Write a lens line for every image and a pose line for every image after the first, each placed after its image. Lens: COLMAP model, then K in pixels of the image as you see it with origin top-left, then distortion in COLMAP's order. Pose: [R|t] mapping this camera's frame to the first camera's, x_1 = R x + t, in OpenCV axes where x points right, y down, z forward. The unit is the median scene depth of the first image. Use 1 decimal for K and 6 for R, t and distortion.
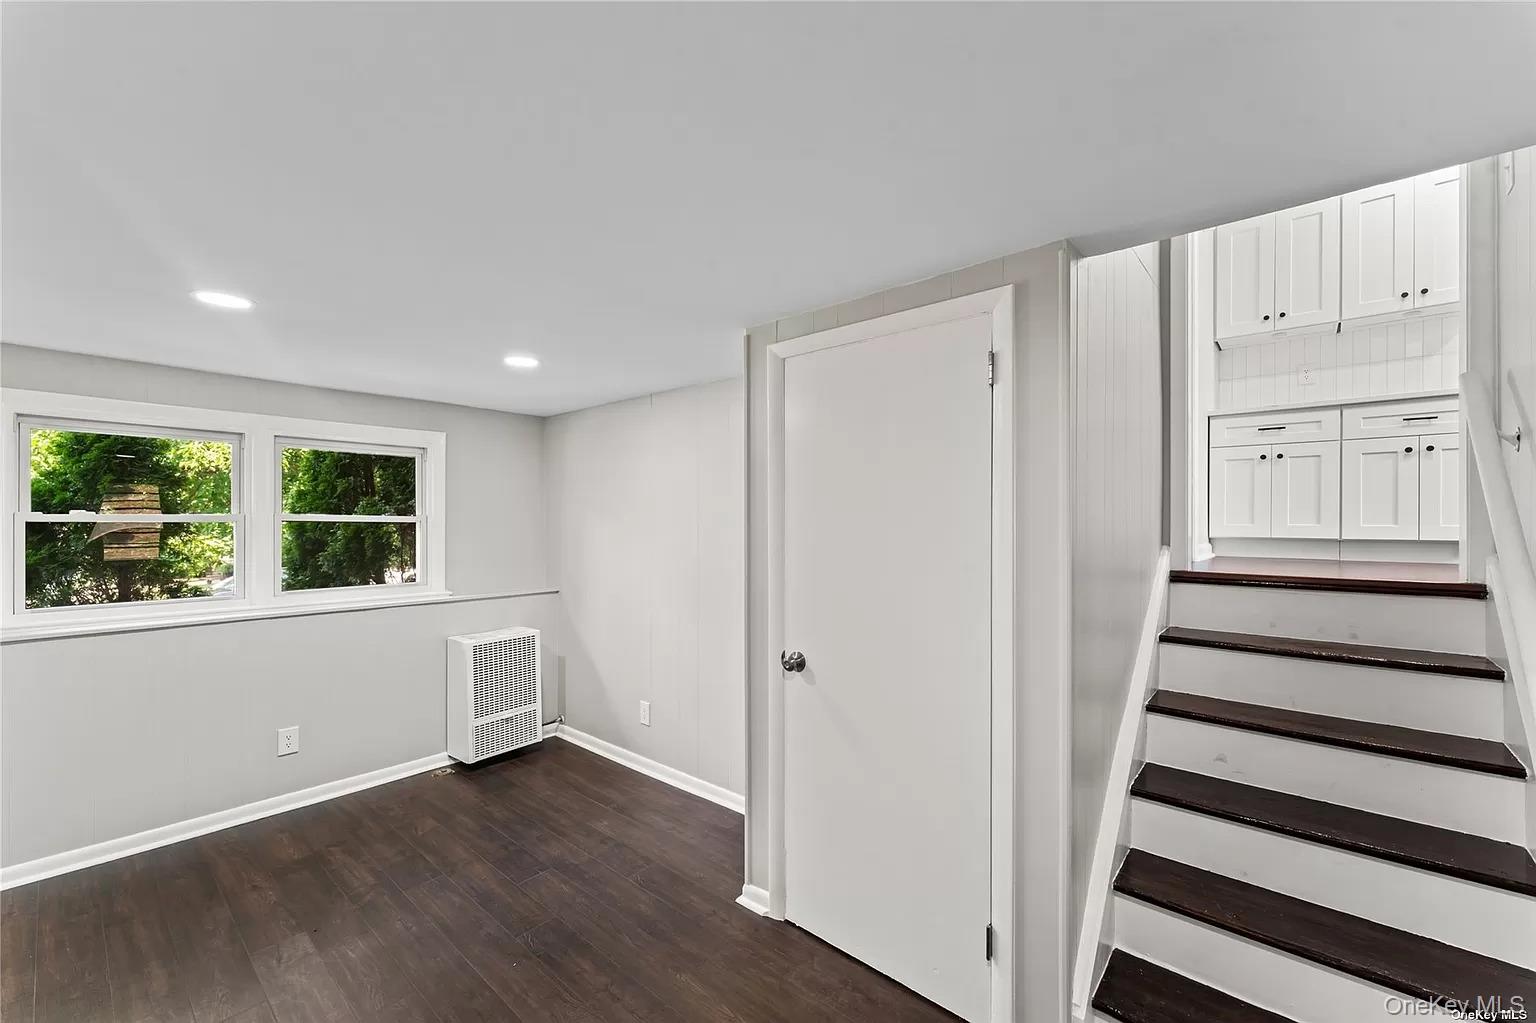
lens RADIAL K [[617.6, 0, 771.8], [0, 617.6, 523.5], [0, 0, 1]] dist [-0.000975, -0.000076]
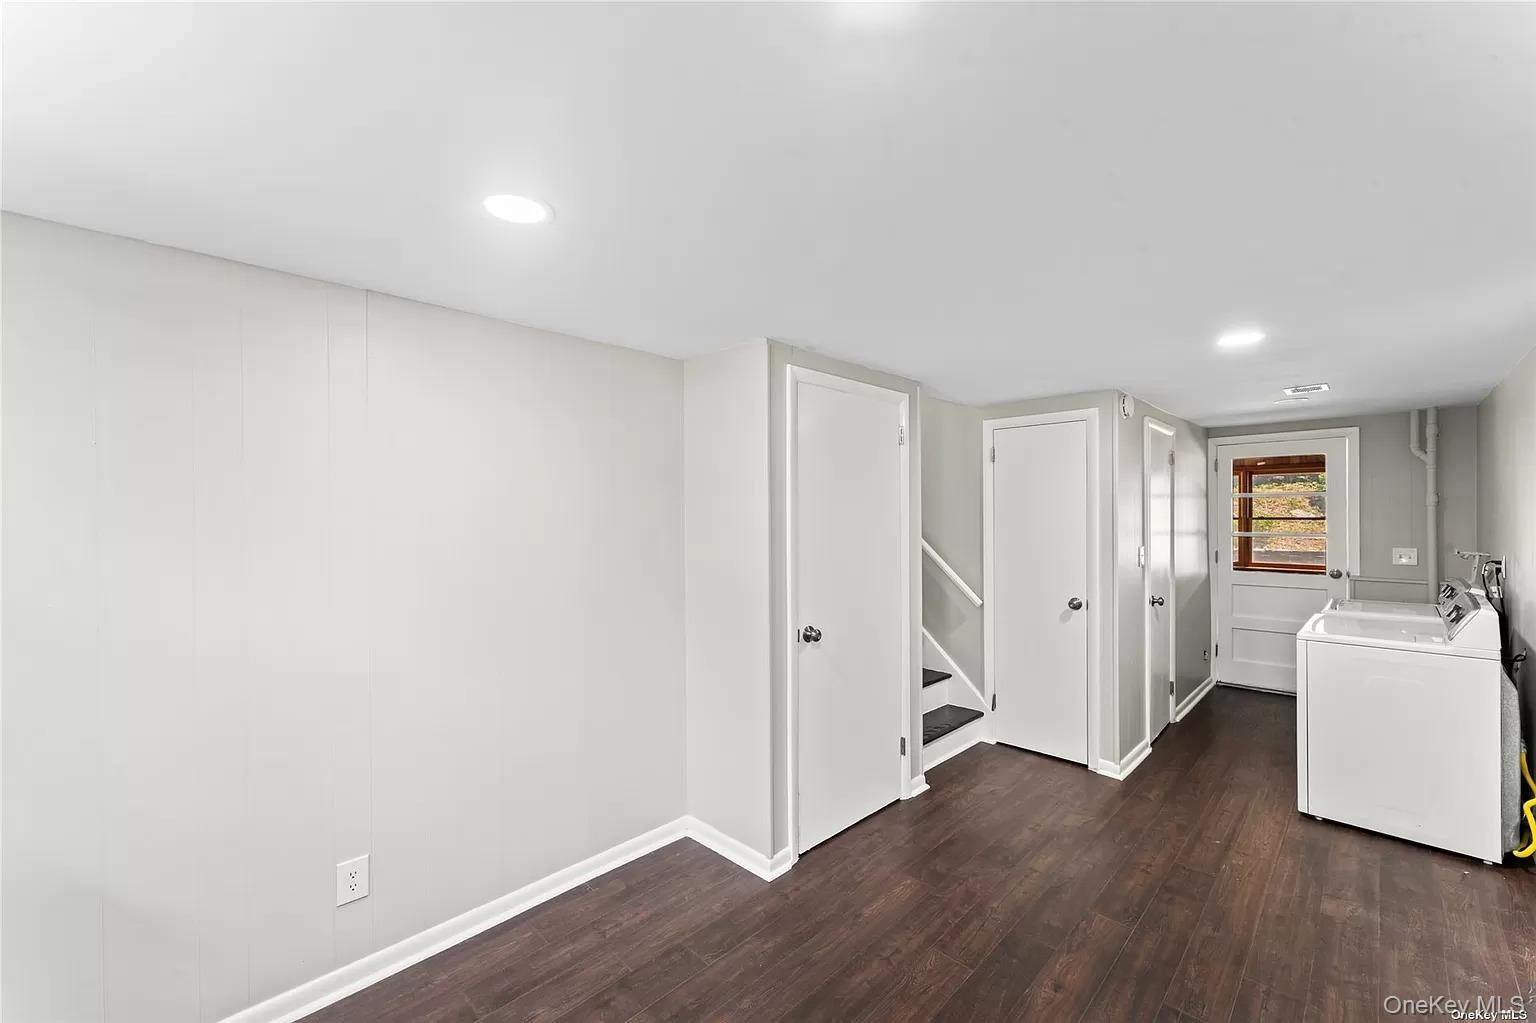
lens RADIAL K [[617.6, 0, 771.8], [0, 617.6, 523.5], [0, 0, 1]] dist [-0.000975, -0.000076]
pose [[0.063363, -0.011870, 0.997920, -1.149665], [0.006088, 0.999915, 0.011507, -0.009737], [-0.997972, 0.005346, 0.063430, 0.969930]]
